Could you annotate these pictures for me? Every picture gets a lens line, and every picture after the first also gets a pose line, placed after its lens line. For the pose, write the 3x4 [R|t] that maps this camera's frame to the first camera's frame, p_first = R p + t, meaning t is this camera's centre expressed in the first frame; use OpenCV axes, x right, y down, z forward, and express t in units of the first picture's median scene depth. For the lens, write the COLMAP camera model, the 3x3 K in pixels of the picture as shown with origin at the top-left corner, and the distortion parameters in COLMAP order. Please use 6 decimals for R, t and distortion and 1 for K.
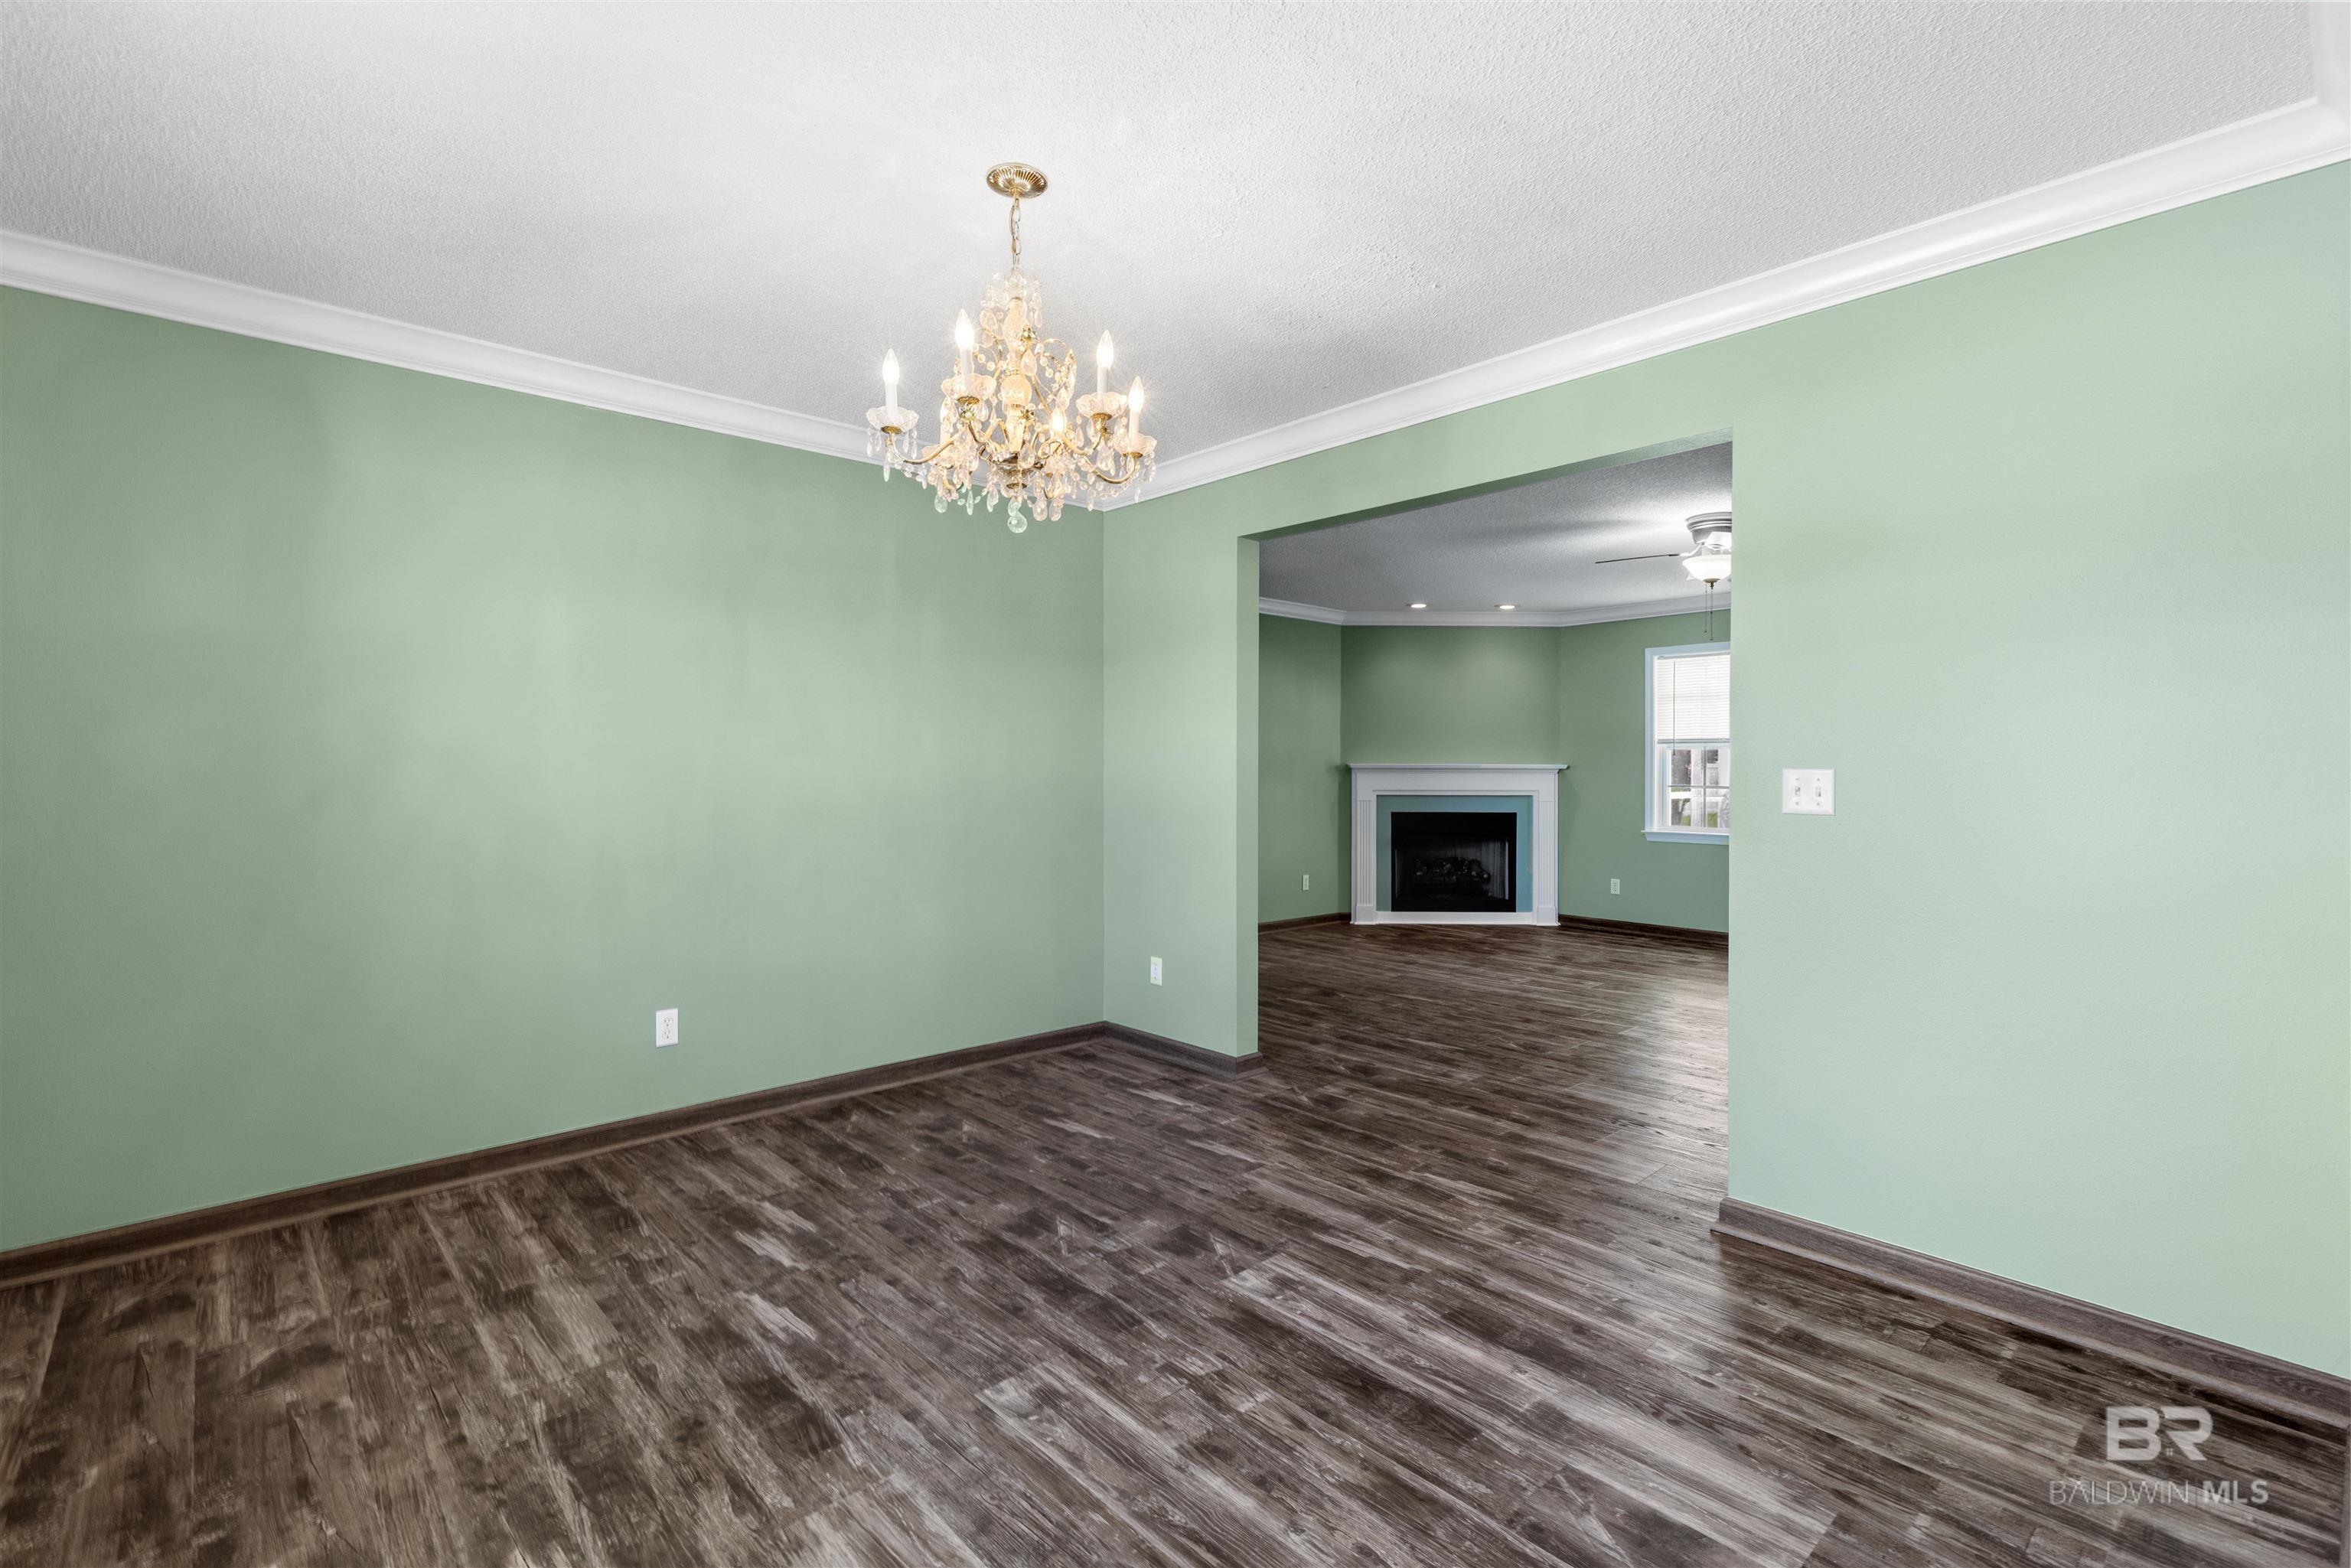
lens RADIAL K [[1073.7, 0, 1169.0], [0, 1073.7, 770.0], [0, 0, 1]] dist [0.006892, -0.000272]
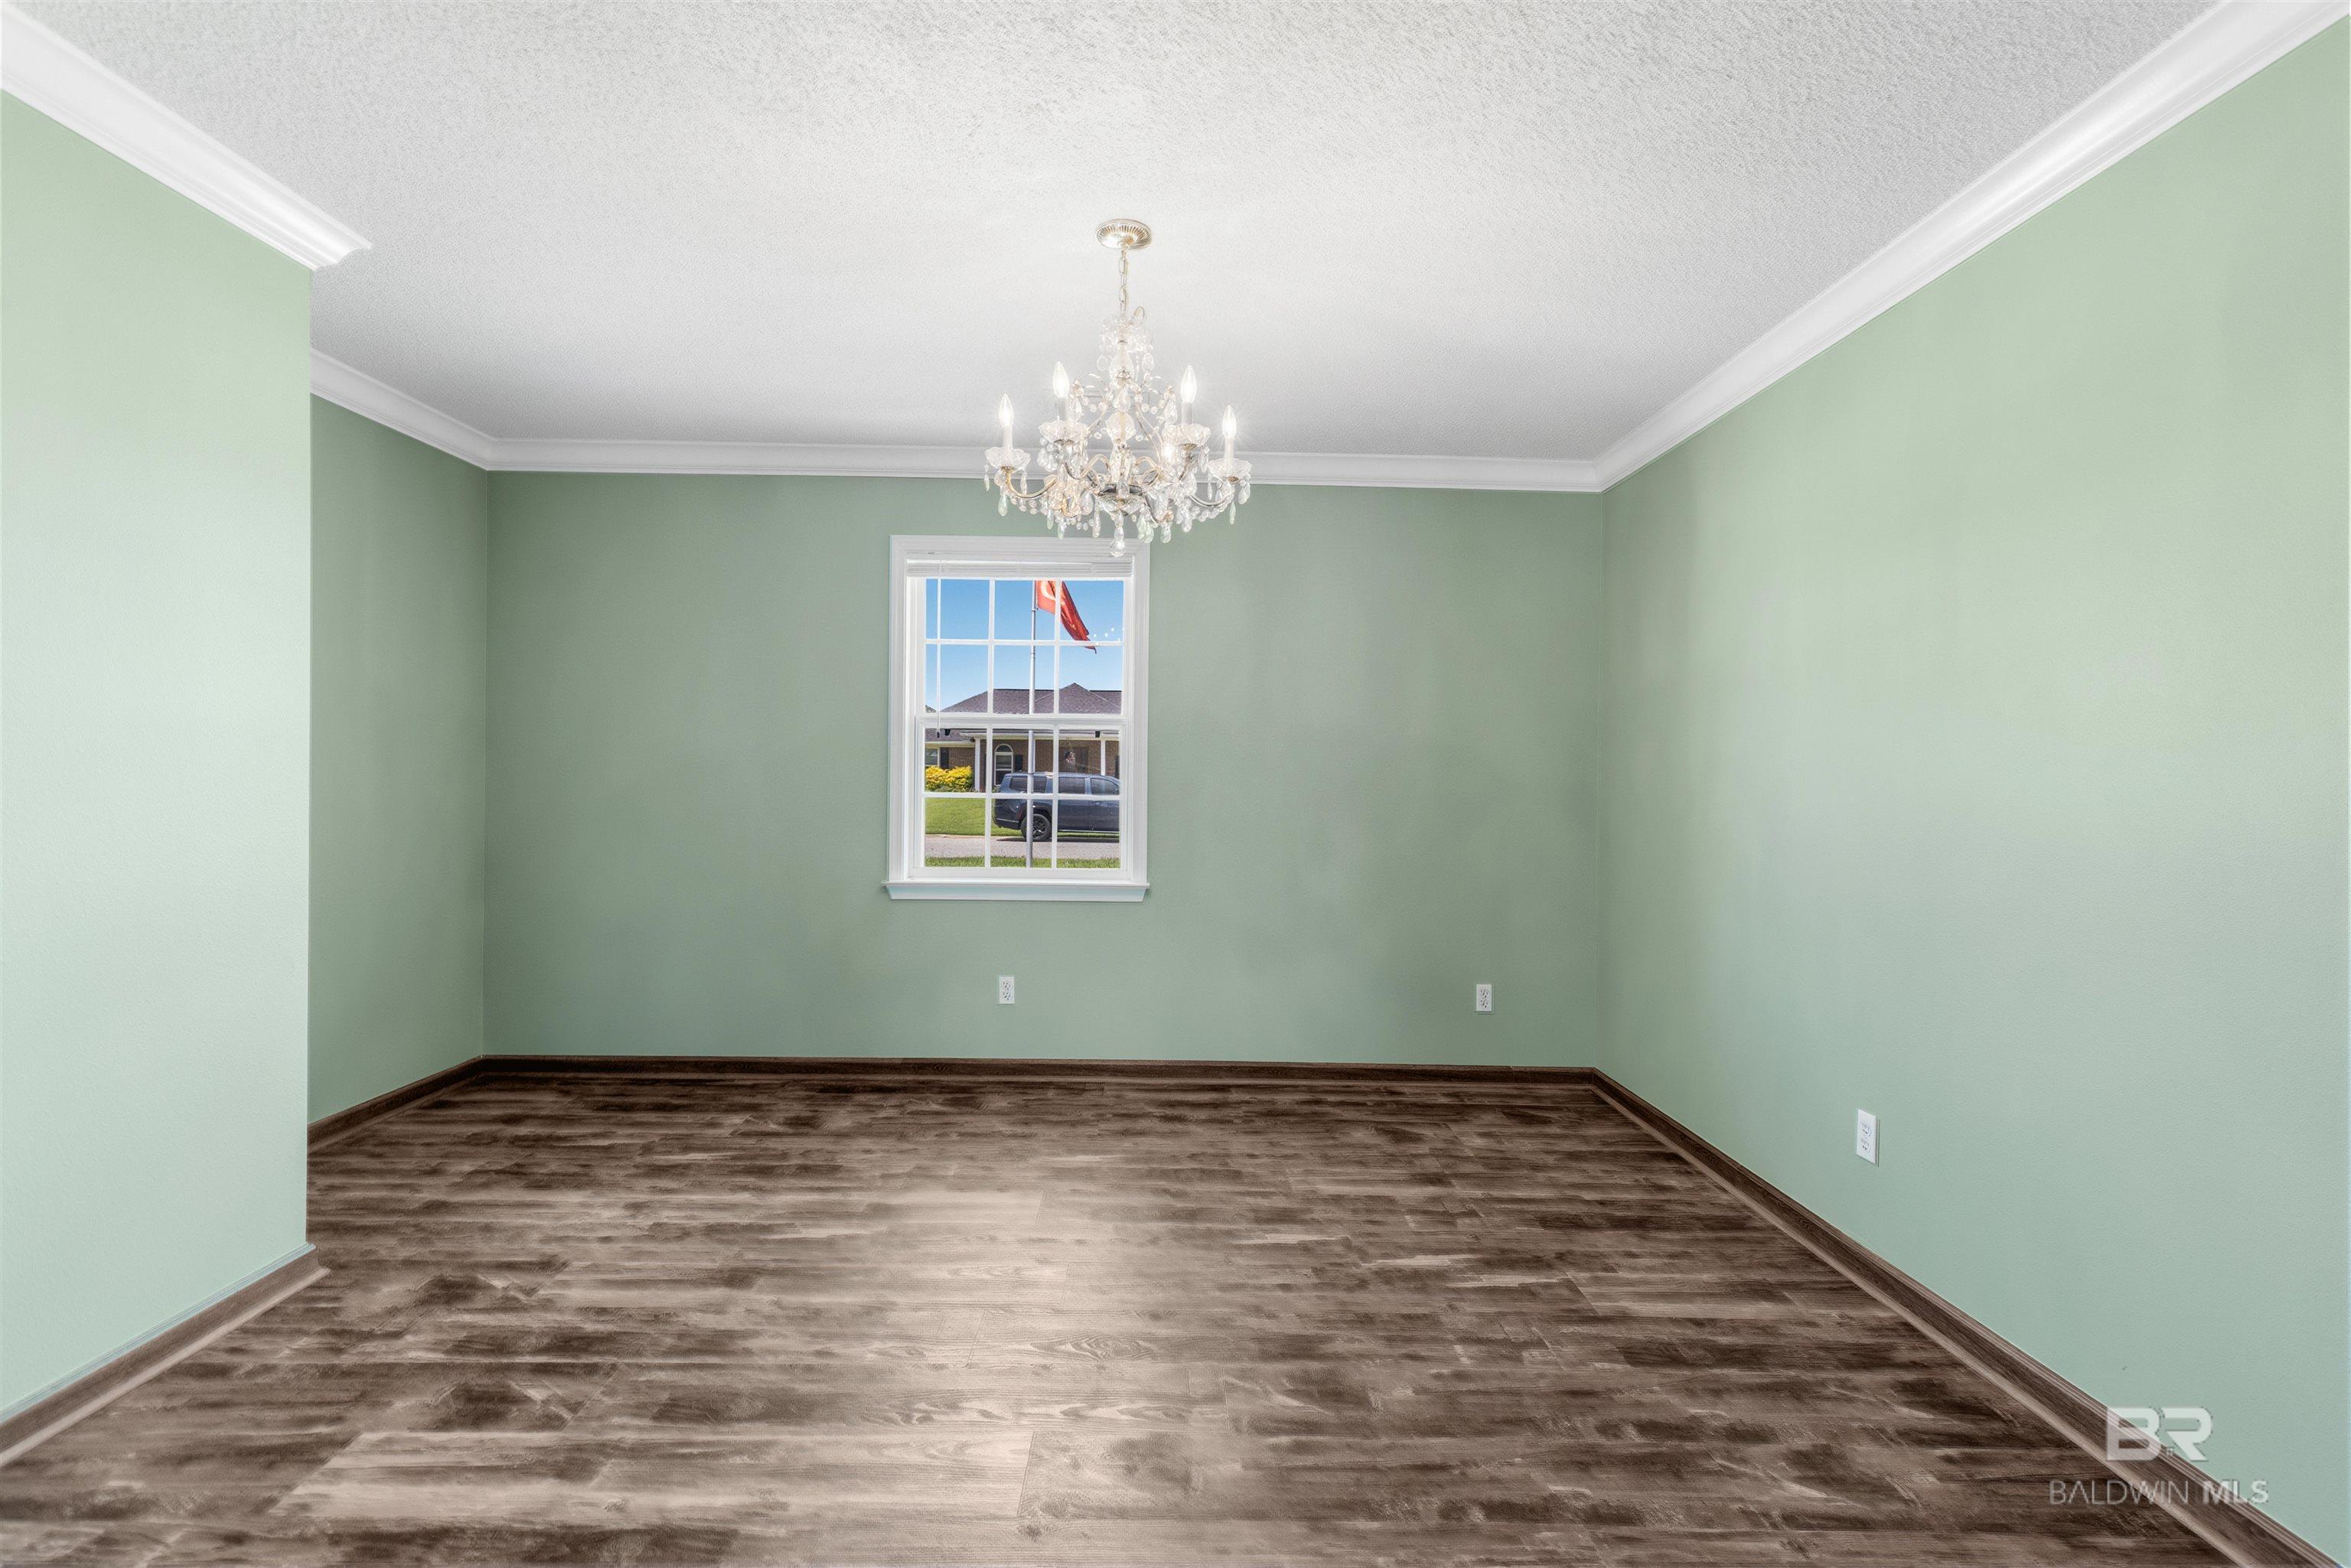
lens RADIAL K [[1073.7, 0, 1169.0], [0, 1073.7, 770.0], [0, 0, 1]] dist [0.006892, -0.000272]
pose [[-0.671991, -0.011128, -0.740475, 0.588064], [-0.018204, 0.999833, 0.001495, -0.004051], [0.740335, 0.014484, -0.672082, 1.660819]]
